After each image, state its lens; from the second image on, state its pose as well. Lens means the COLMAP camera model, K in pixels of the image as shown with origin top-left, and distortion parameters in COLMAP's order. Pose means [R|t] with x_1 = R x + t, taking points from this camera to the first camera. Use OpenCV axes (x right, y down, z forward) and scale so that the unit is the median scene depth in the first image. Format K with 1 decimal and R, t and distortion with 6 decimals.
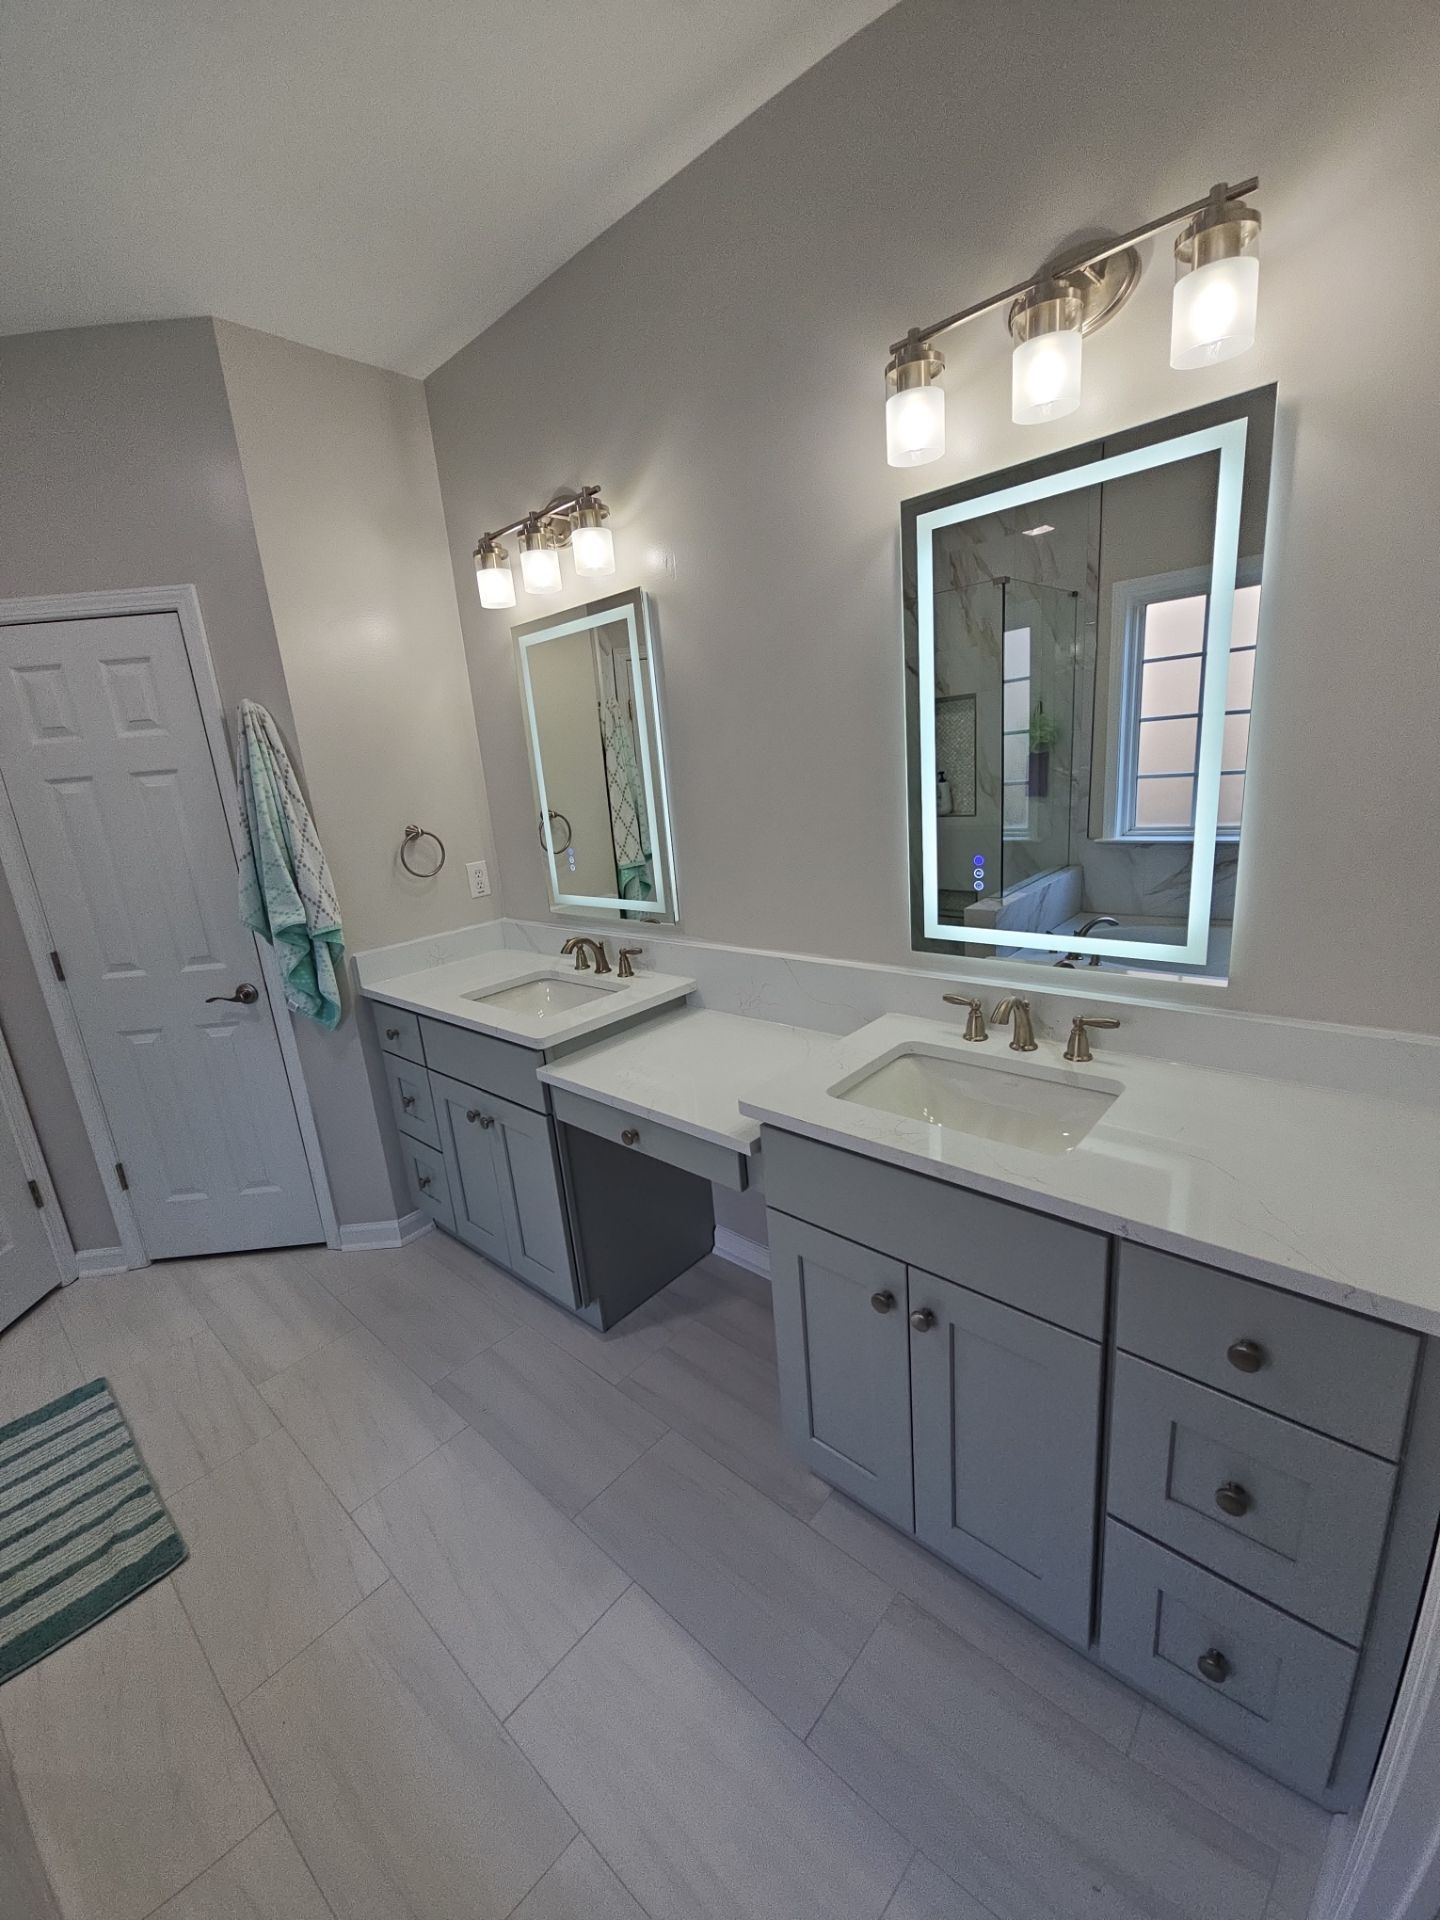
lens RADIAL K [[780.2, 0, 716.1], [0, 780.2, 958.7], [0, 0, 1]] dist [0.001183, -0.002617]
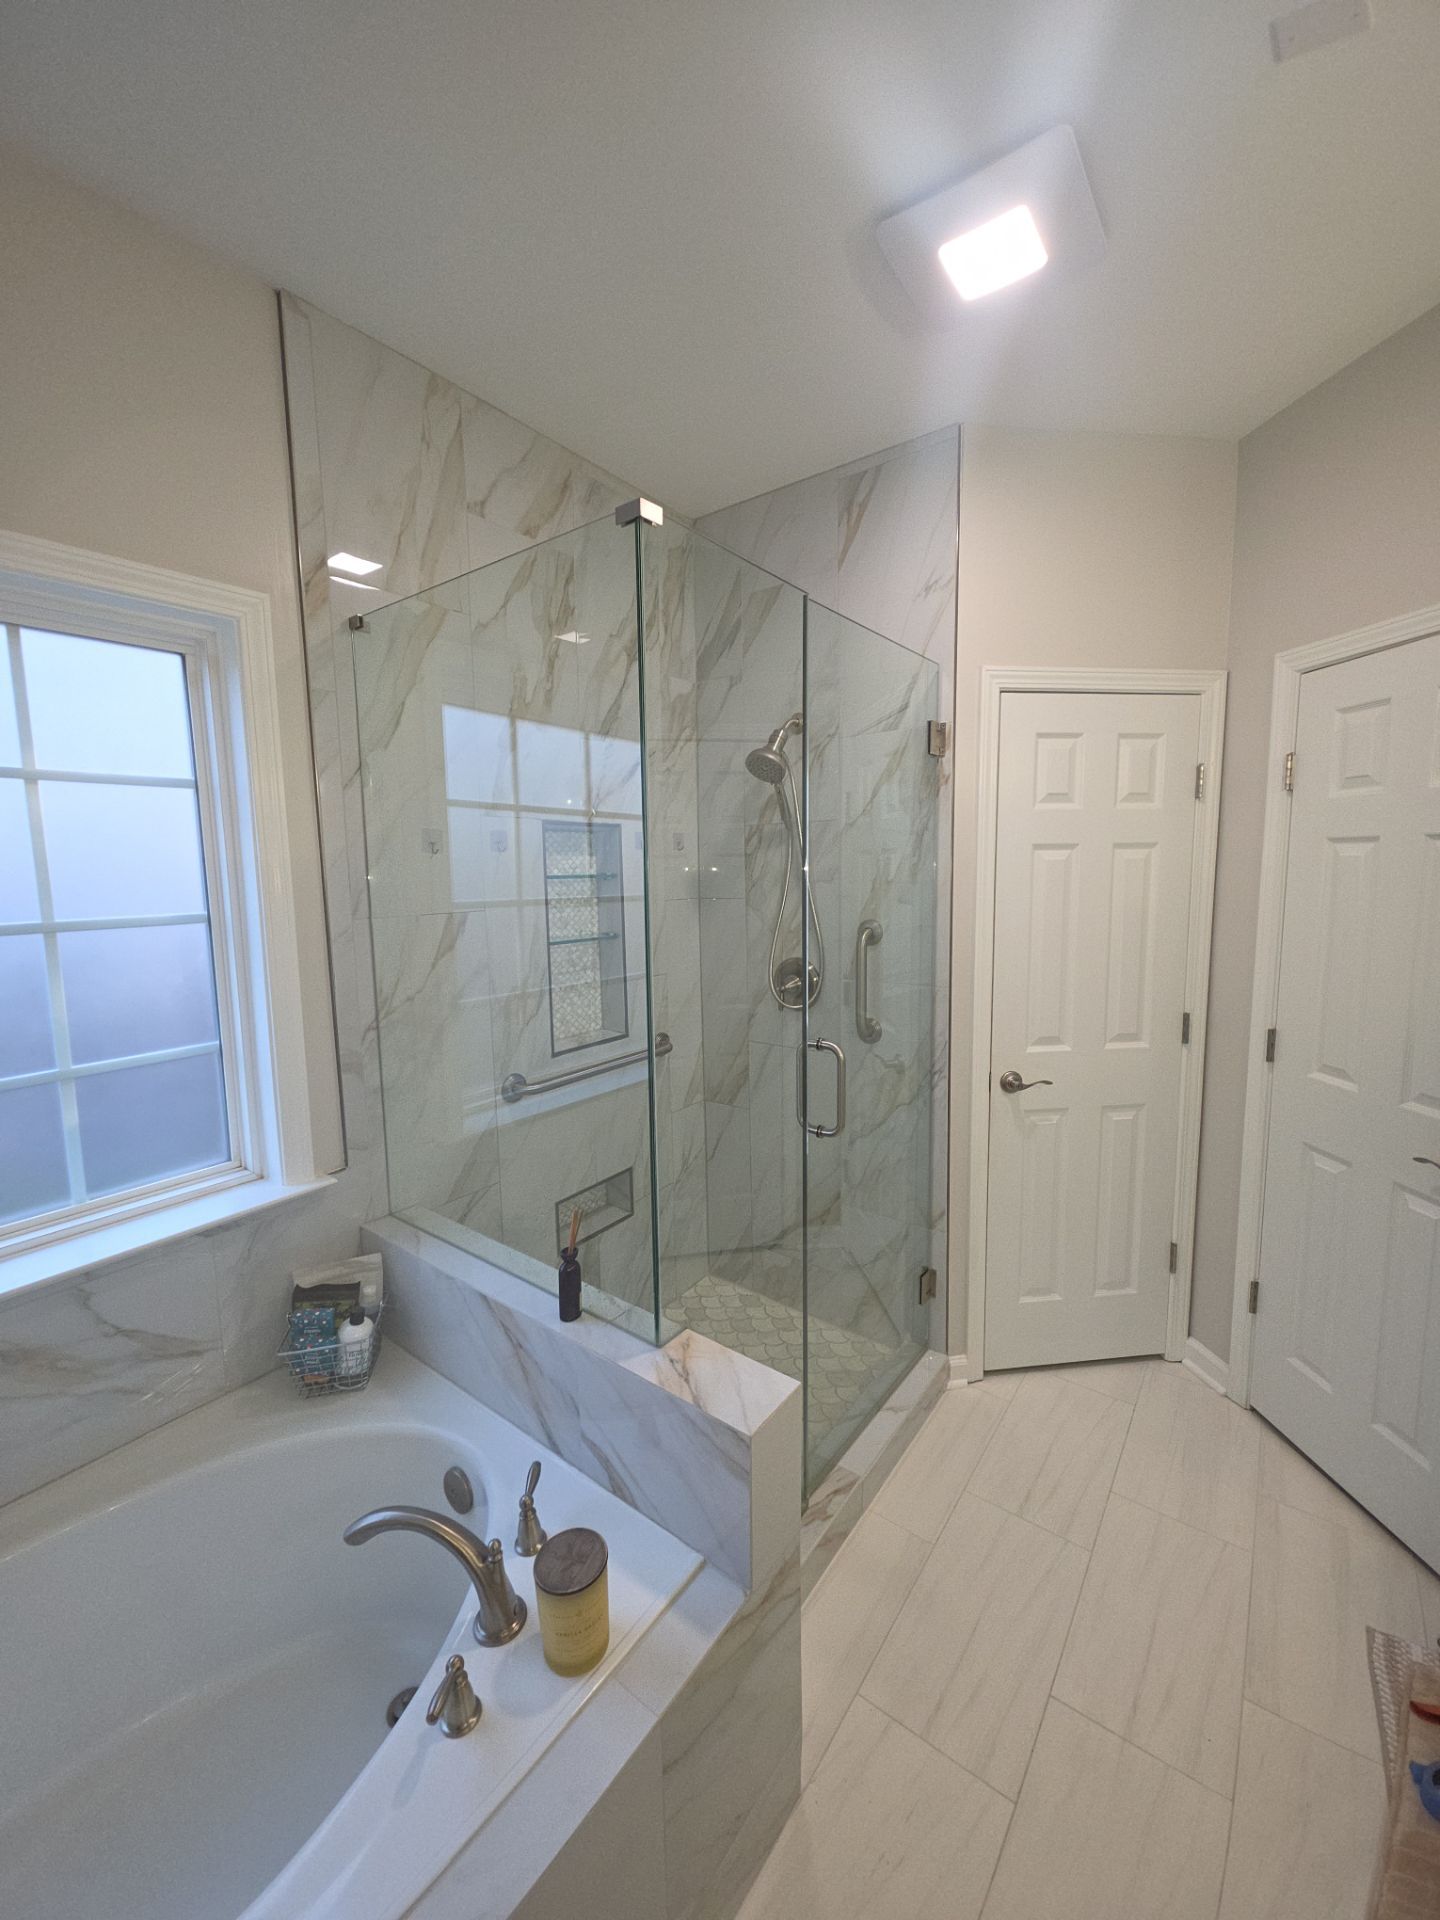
lens RADIAL K [[764.4, 0, 719.7], [0, 764.4, 953.8], [0, 0, 1]] dist [0.010574, -0.006235]
pose [[0.097286, 0.196730, -0.975619, -0.088042], [-0.244074, 0.955051, 0.168244, -0.091731], [0.964864, 0.221756, 0.140930, 0.281876]]
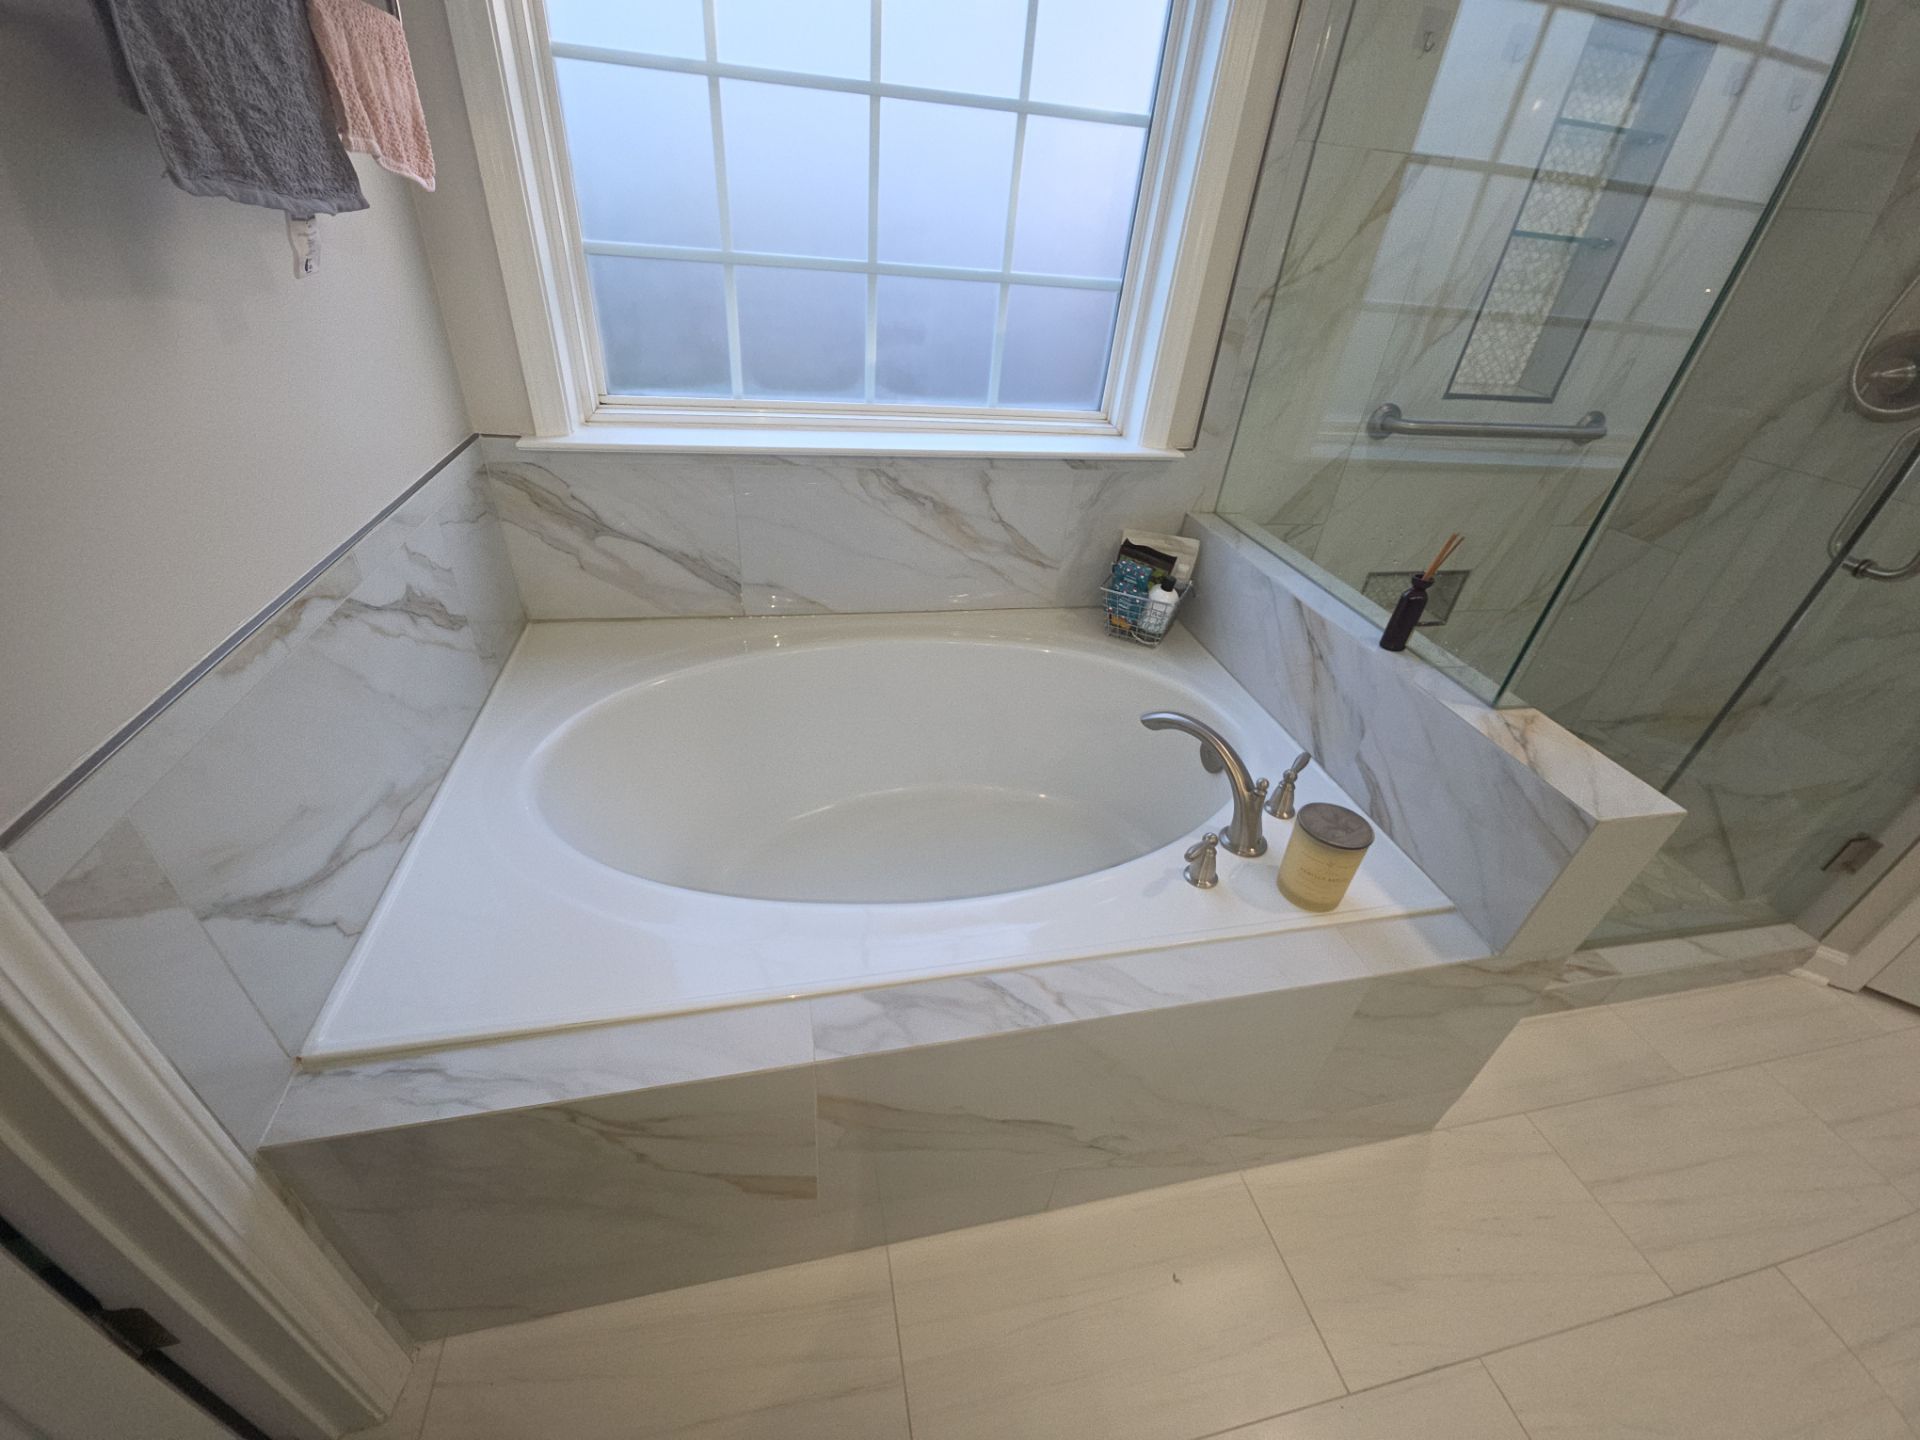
lens RADIAL K [[764.4, 0, 953.4], [0, 764.4, 721.9], [0, 0, 1]] dist [0.010574, -0.006235]
pose [[-0.578095, 0.486702, -0.654925, -0.059002], [-0.233102, 0.670680, 0.704167, 0.040585], [0.781965, 0.559740, -0.274265, 0.249793]]
